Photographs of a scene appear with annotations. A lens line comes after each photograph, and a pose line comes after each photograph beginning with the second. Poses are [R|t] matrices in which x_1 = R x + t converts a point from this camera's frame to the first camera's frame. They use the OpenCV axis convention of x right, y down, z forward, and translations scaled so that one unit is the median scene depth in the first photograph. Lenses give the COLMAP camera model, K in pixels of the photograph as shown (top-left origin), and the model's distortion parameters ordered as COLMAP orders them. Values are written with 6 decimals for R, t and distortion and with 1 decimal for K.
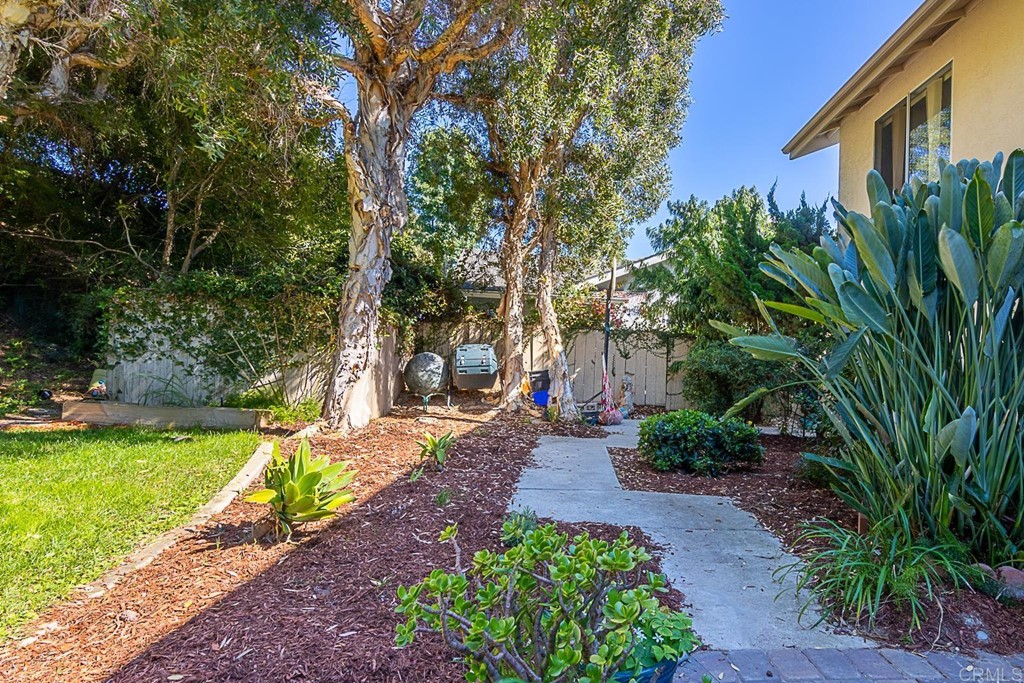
lens RADIAL K [[555.2, 0, 609.6], [0, 555.2, 352.0], [0, 0, 1]] dist [0.001425, 0.000442]
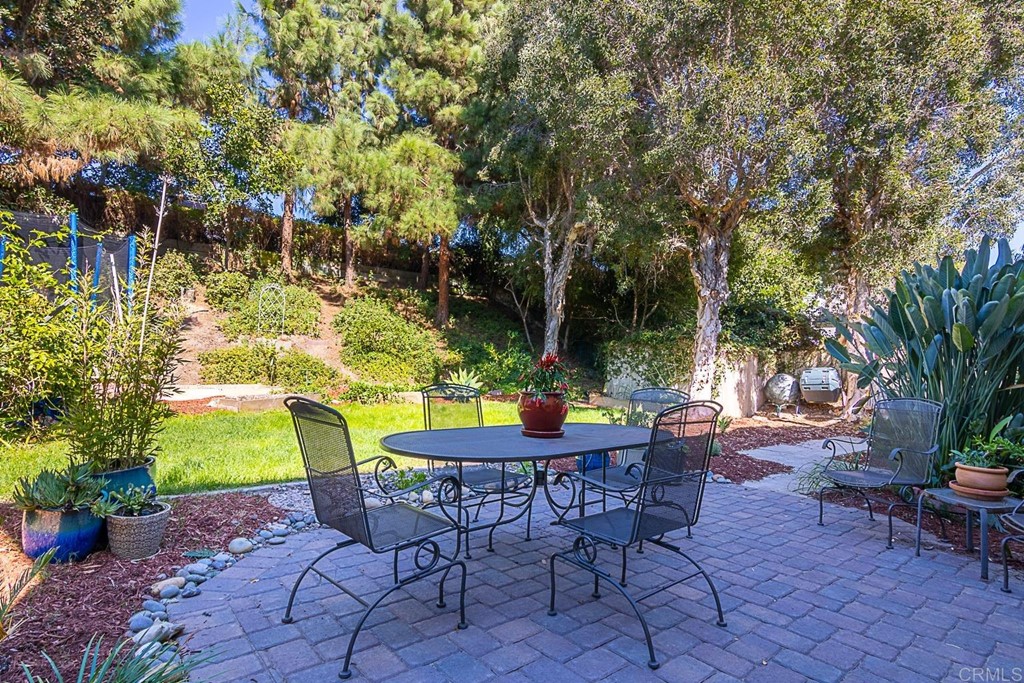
lens RADIAL K [[525.8, 0, 515.1], [0, 525.8, 352.5], [0, 0, 1]] dist [0.003478, 0.000986]
pose [[0.576288, -0.033547, -0.816558, 0.386007], [-0.000387, 0.999146, -0.041322, 0.002528], [0.817247, 0.024129, 0.575783, -0.312108]]
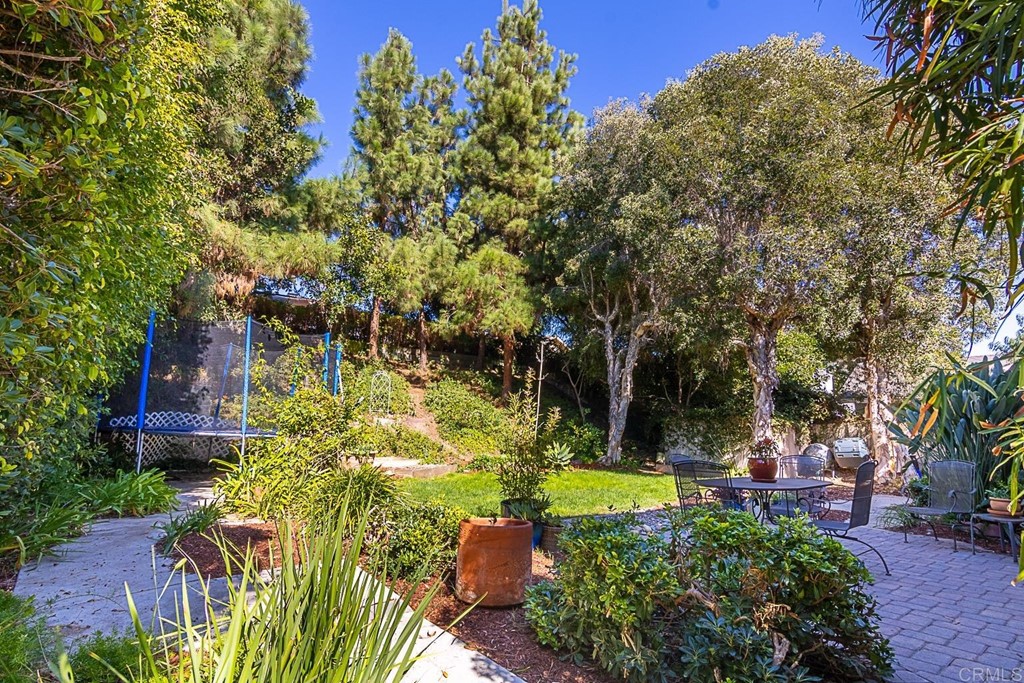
lens RADIAL K [[520.3, 0, 513.1], [0, 520.3, 353.4], [0, 0, 1]] dist [-0.001249, 0.000322]
pose [[0.580404, -0.147144, -0.800925, 0.451685], [0.010142, 0.984769, -0.173570, -0.003739], [0.814266, 0.092617, 0.573056, -0.677053]]
